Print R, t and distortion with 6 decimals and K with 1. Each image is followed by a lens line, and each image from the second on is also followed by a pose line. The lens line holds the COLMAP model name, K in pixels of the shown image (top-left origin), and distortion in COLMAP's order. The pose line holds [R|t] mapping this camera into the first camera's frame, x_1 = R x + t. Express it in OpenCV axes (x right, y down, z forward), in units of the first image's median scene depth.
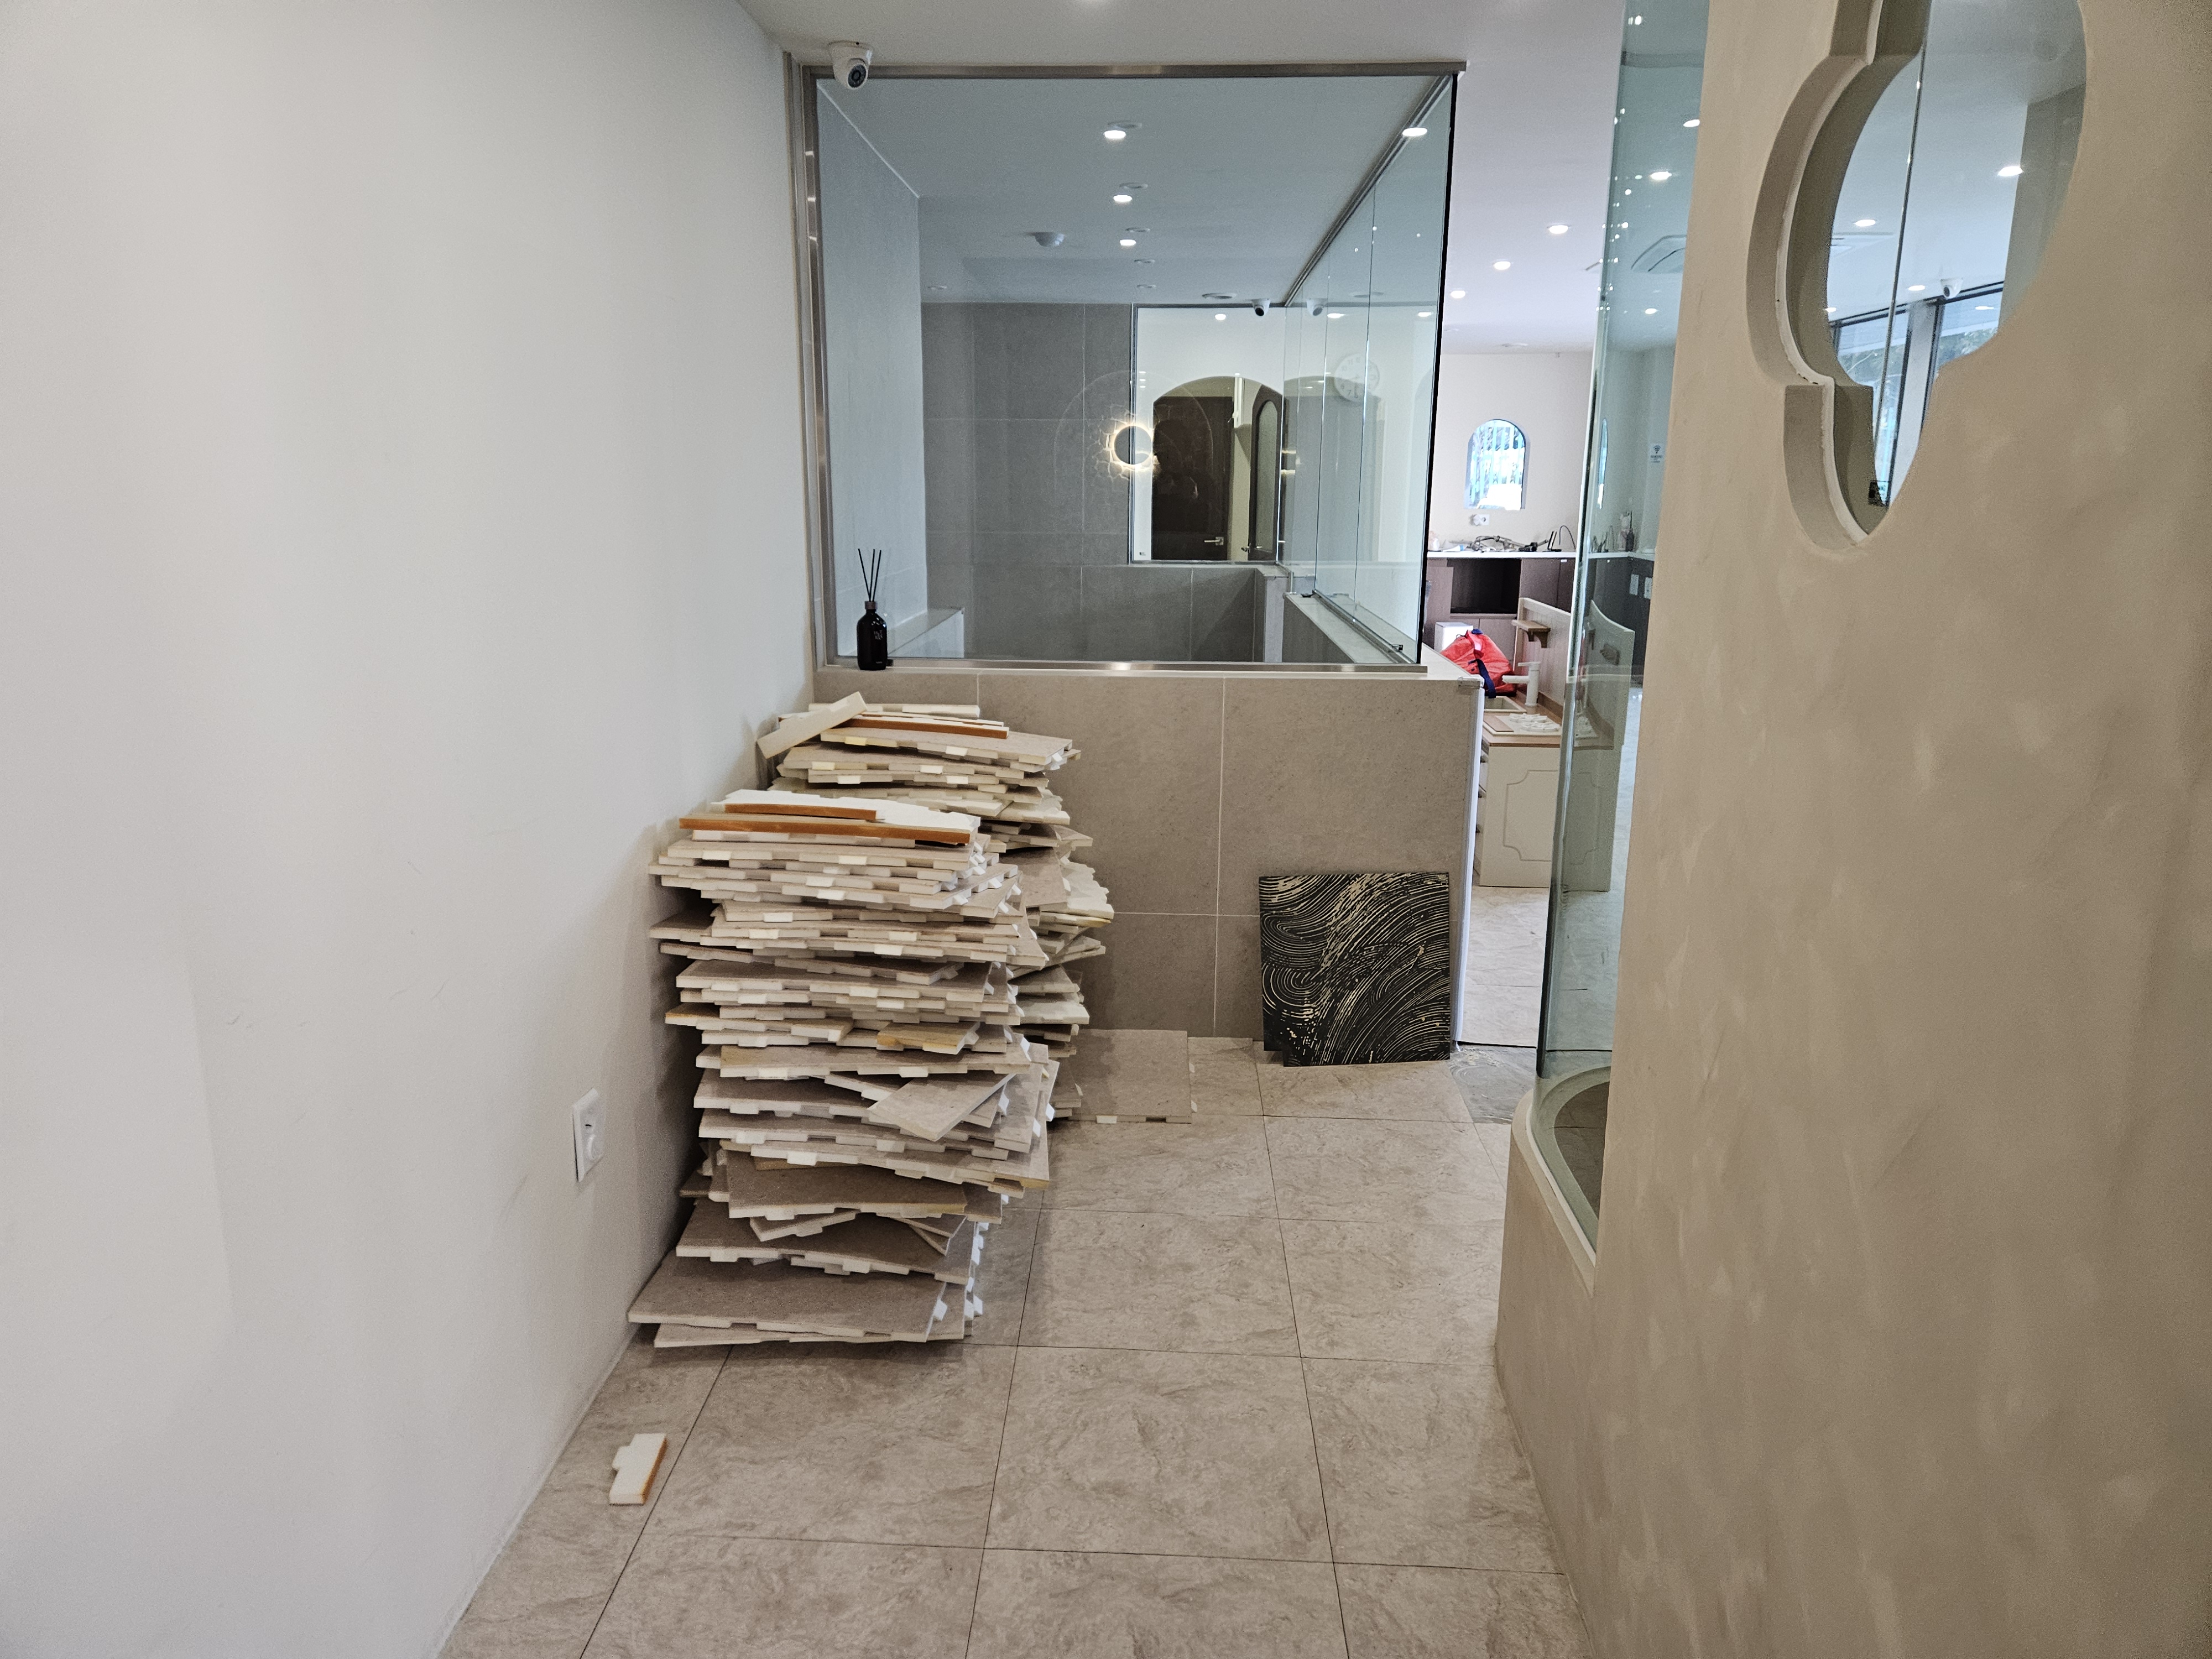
lens RADIAL K [[1469.3, 0, 1109.6], [0, 1469.3, 833.9], [0, 0, 1]] dist [0.065668, -0.061546]
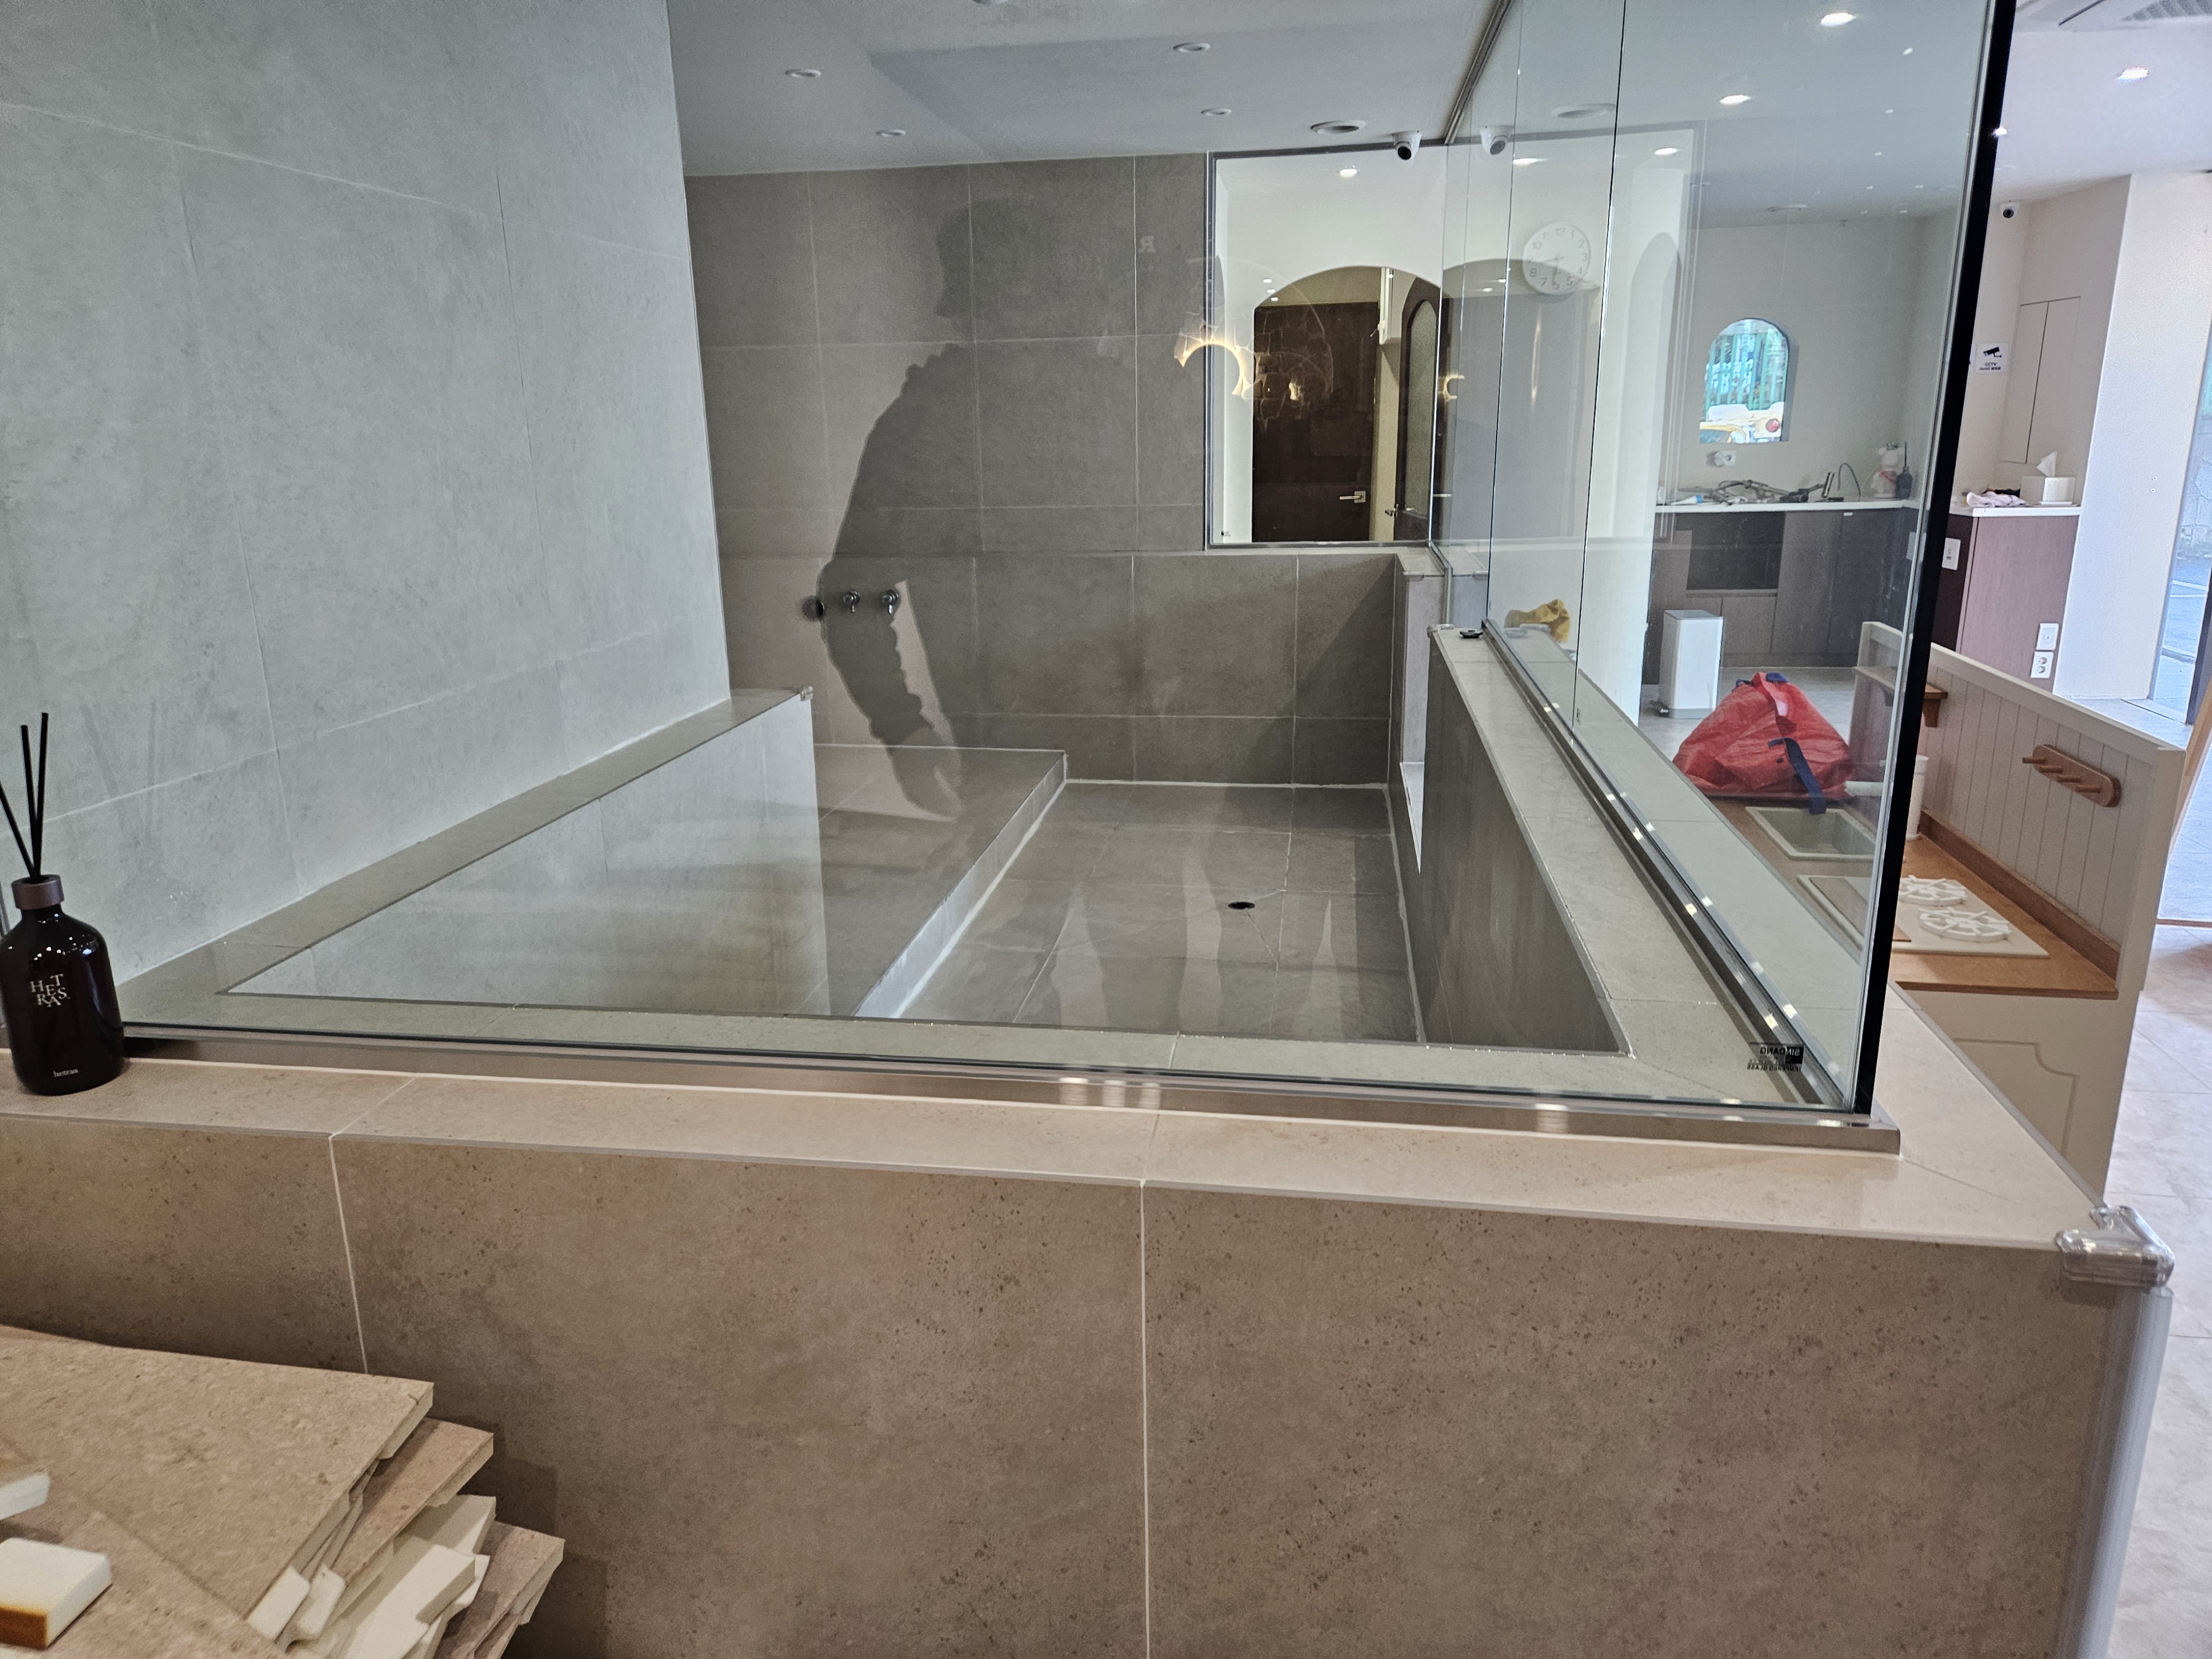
lens RADIAL K [[1469.3, 0, 1102.9], [0, 1469.3, 811.9], [0, 0, 1]] dist [0.065668, -0.061546]
pose [[0.993144, 0.003943, -0.116833, 0.045474], [-0.000619, 0.999594, 0.028469, -0.081511], [0.116898, -0.028202, 0.992743, 0.319349]]
